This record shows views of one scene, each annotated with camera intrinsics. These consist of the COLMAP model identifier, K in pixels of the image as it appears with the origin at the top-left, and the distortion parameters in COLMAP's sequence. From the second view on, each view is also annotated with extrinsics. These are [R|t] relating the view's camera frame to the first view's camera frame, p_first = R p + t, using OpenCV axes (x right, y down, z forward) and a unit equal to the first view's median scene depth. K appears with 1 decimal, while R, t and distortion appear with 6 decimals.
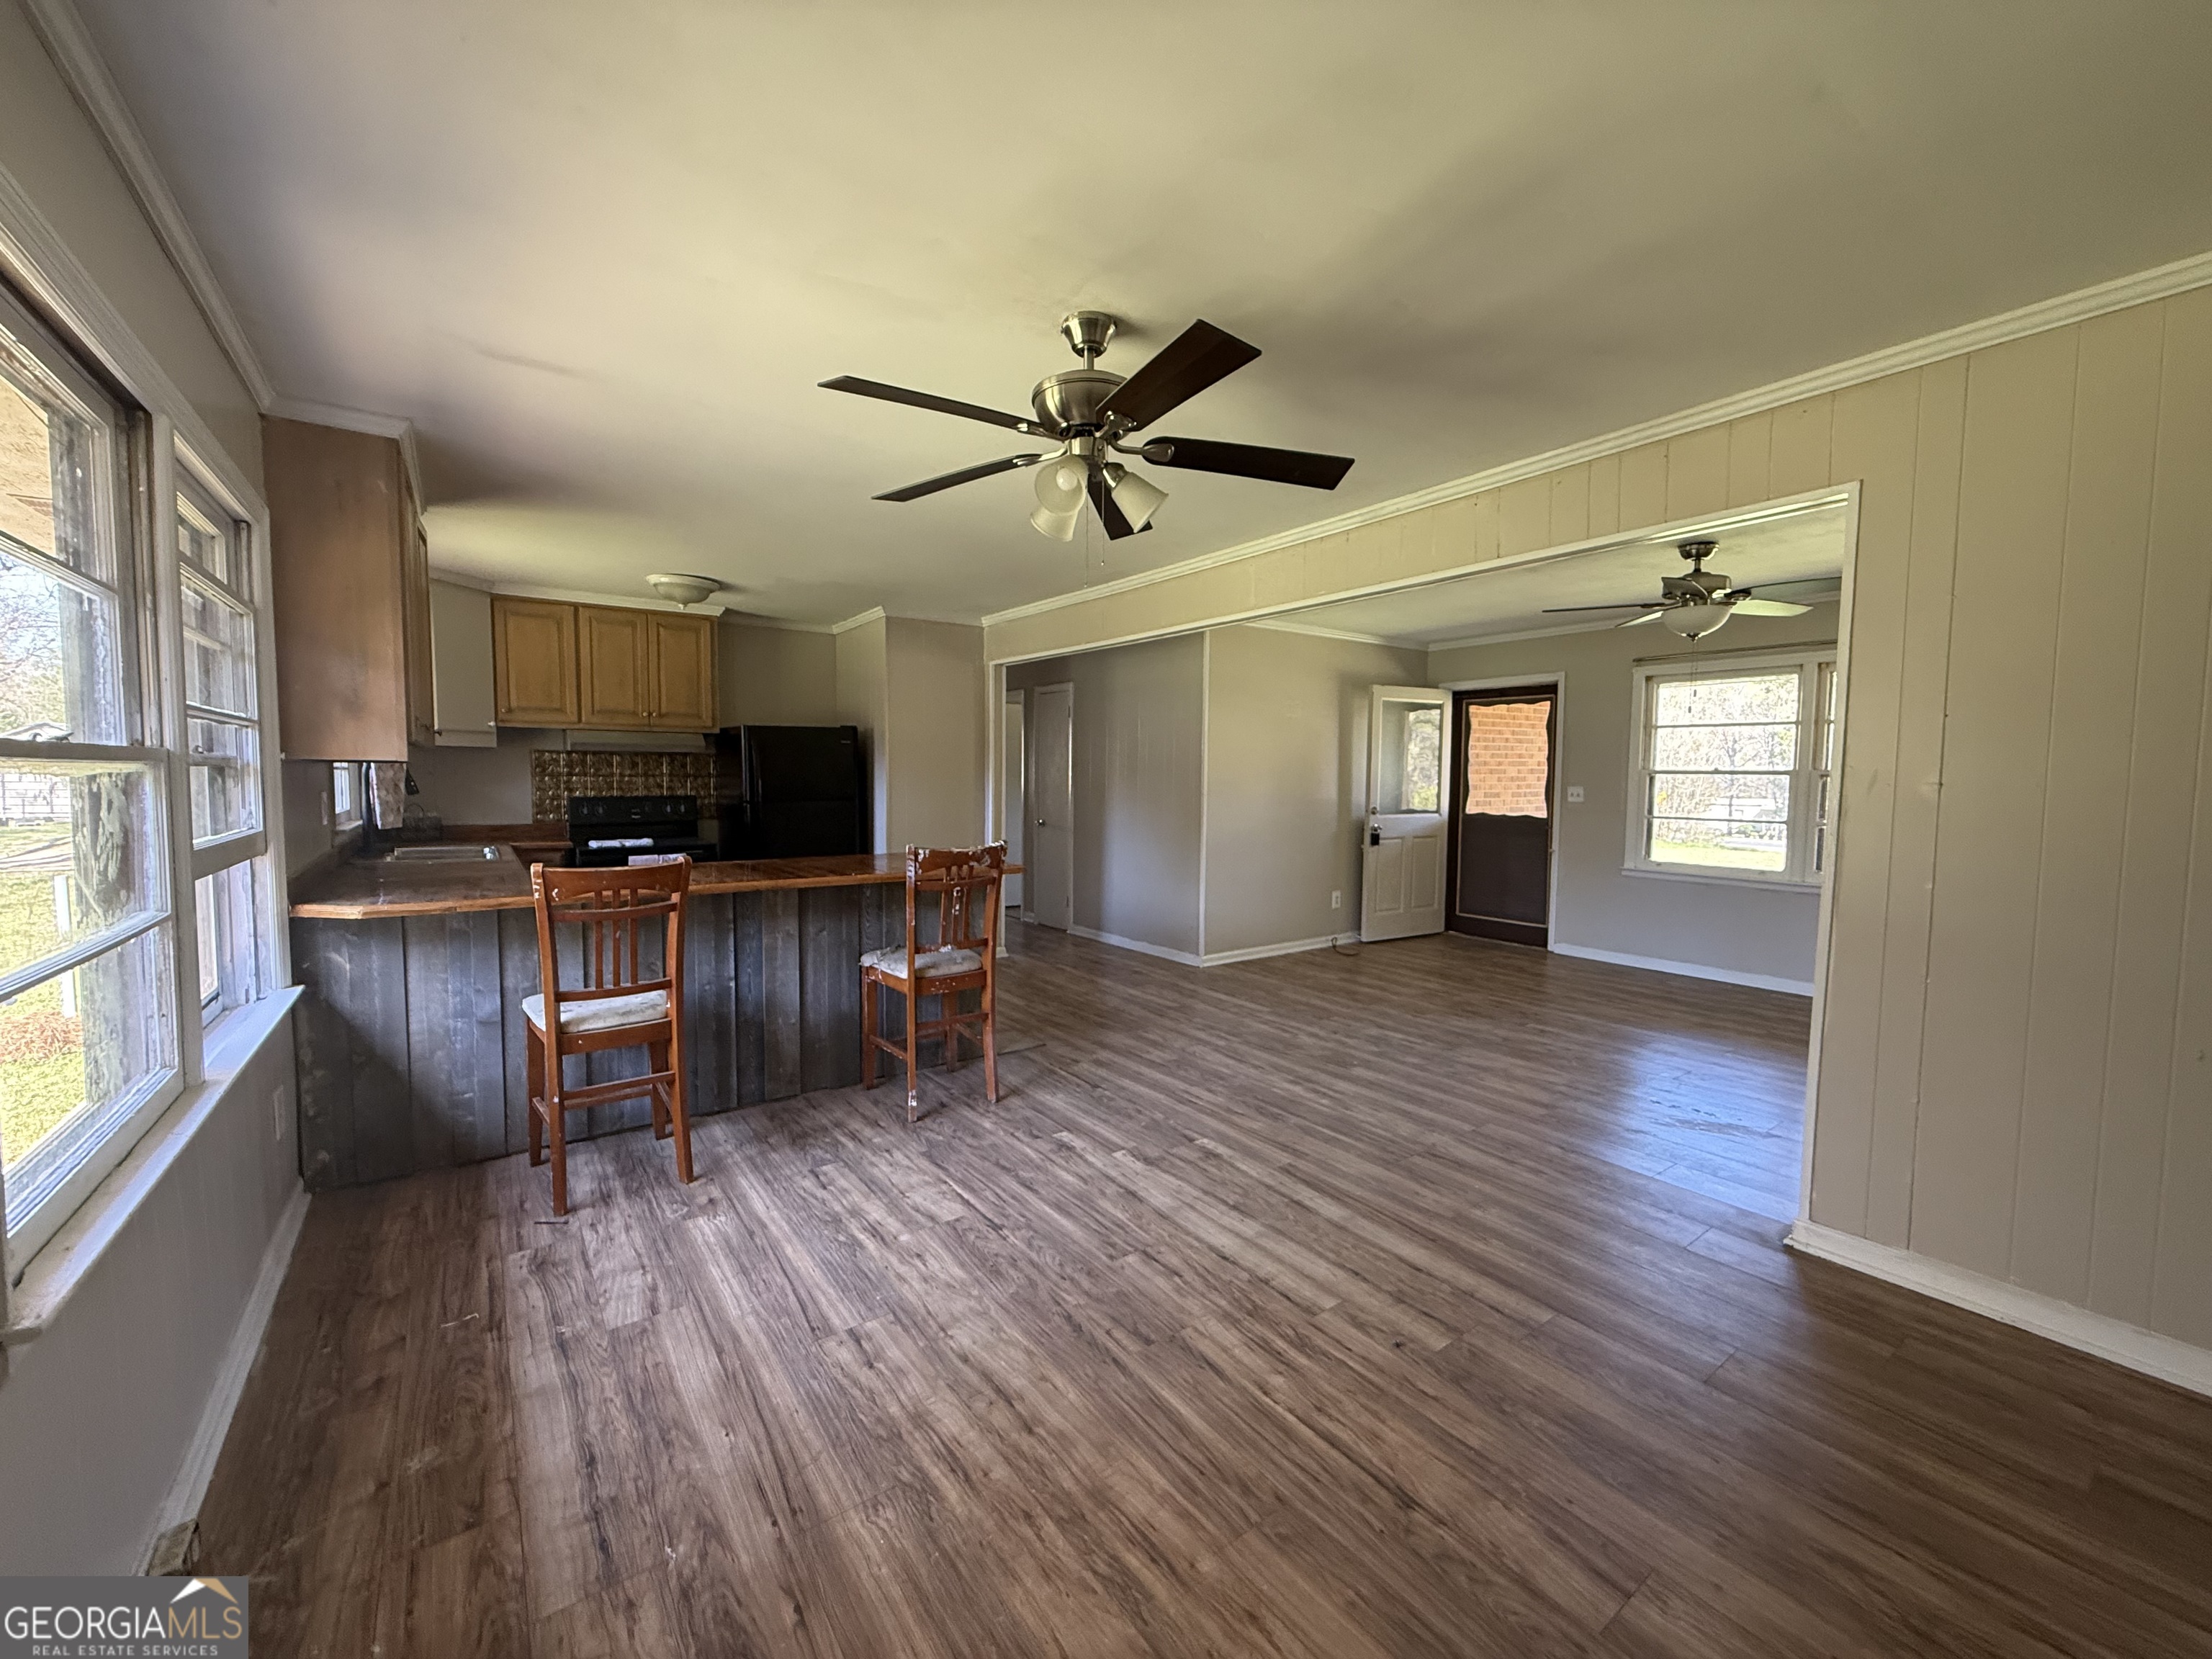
lens RADIAL K [[880.3, 0, 1101.1], [0, 880.3, 830.8], [0, 0, 1]] dist [-0.000584, 0.000195]
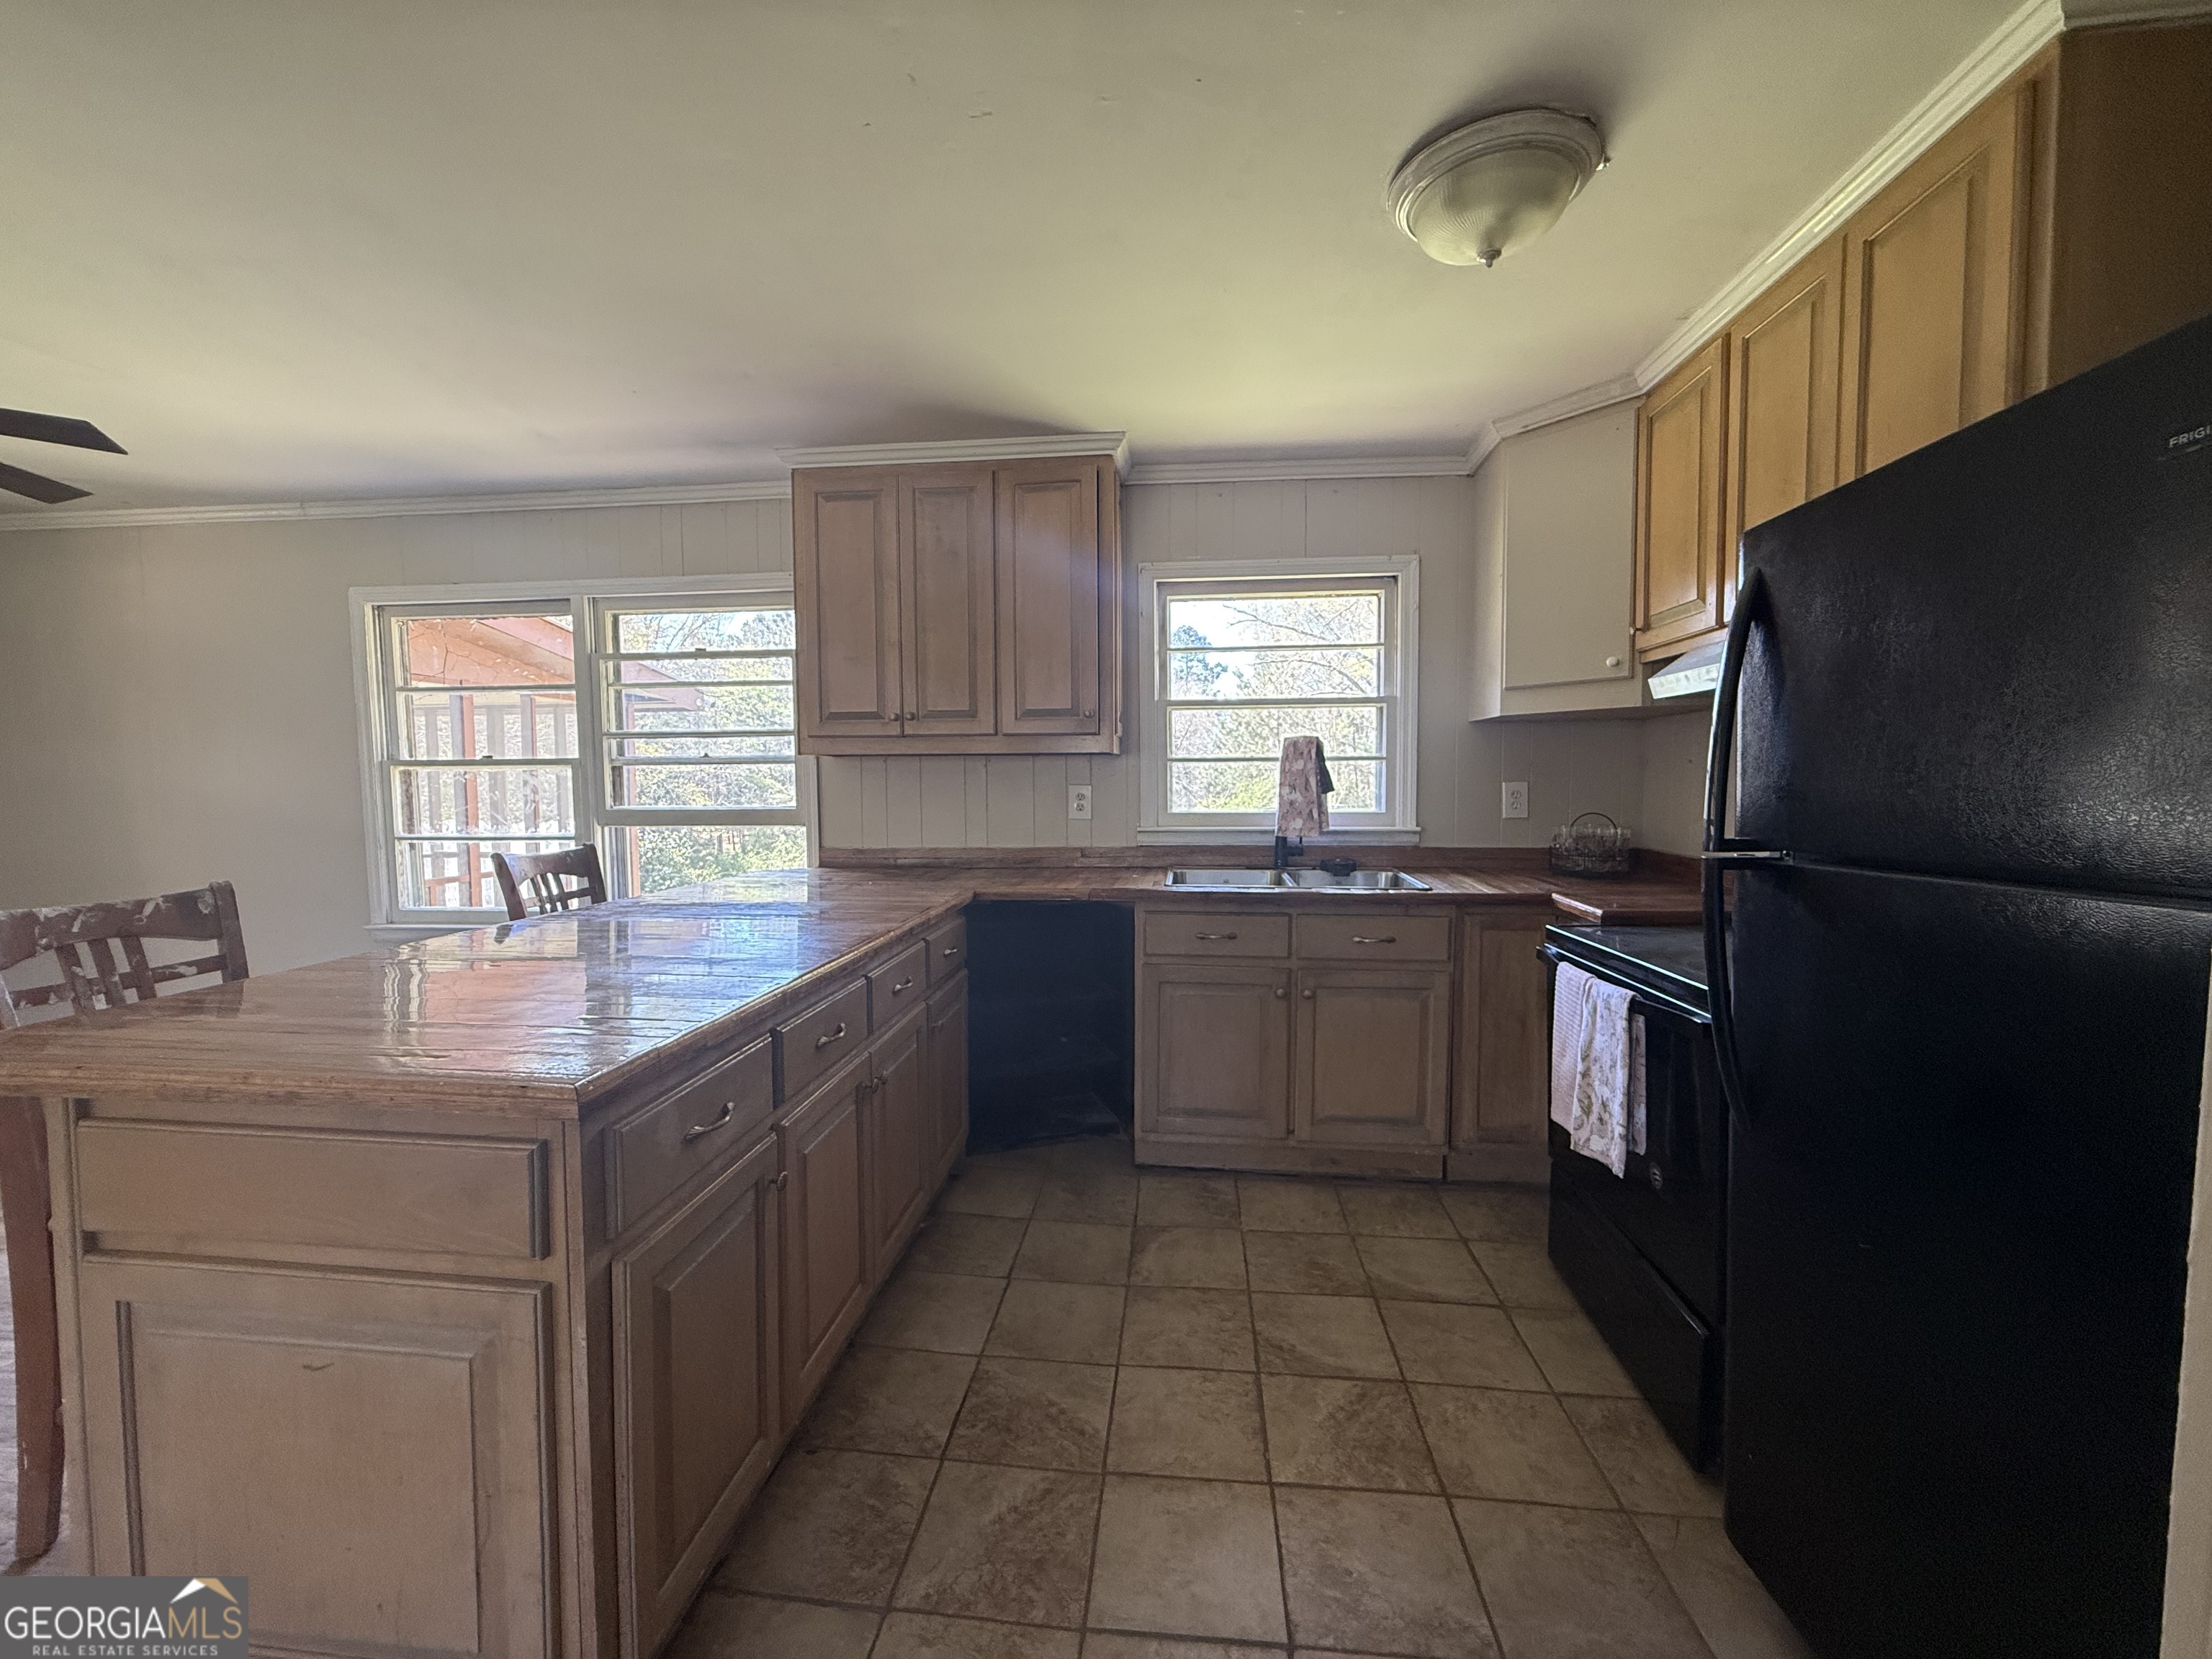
lens RADIAL K [[880.3, 0, 1101.1], [0, 880.3, 830.8], [0, 0, 1]] dist [-0.000584, 0.000195]
pose [[-0.664449, 0.039536, -0.746287, -0.138745], [-0.044827, 0.994693, 0.092607, -0.073211], [0.745988, 0.094986, -0.659151, 1.424743]]
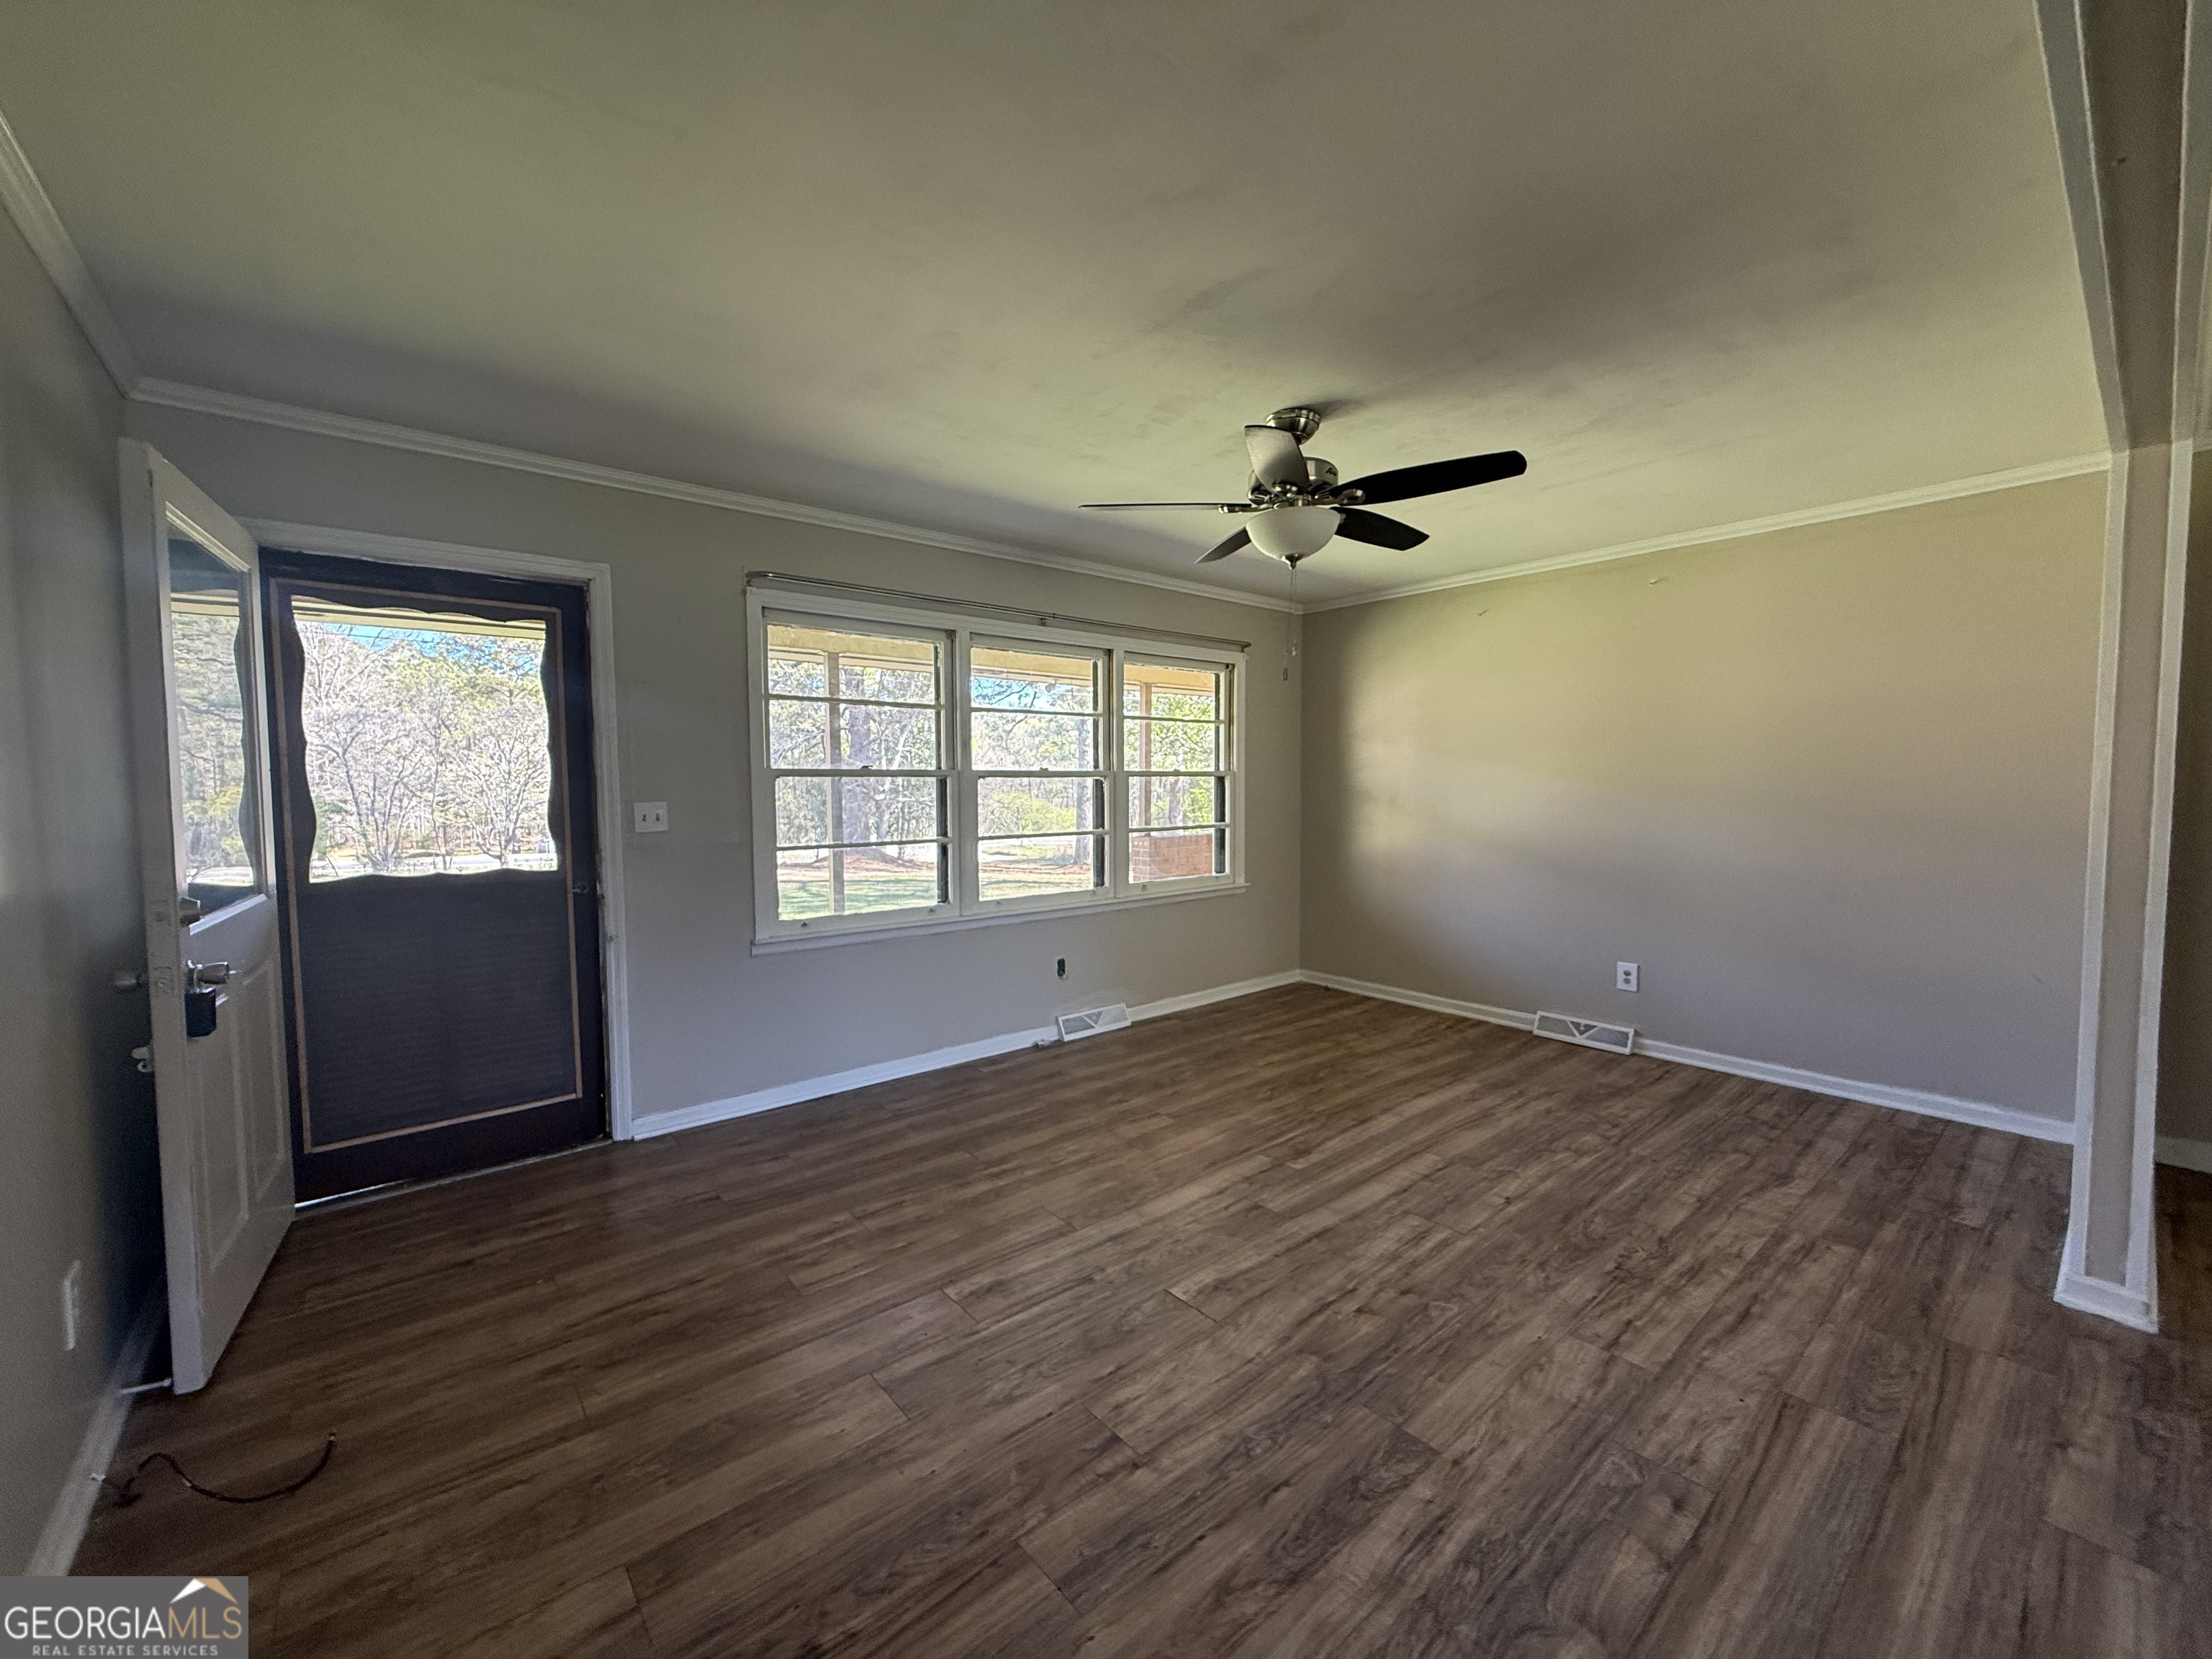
lens RADIAL K [[880.3, 0, 1101.1], [0, 880.3, 830.8], [0, 0, 1]] dist [-0.000584, 0.000195]
pose [[-0.069793, -0.063776, 0.995521, 0.029611], [0.067681, 0.995352, 0.068510, -0.081348], [-0.995263, 0.072160, -0.065152, 1.247807]]
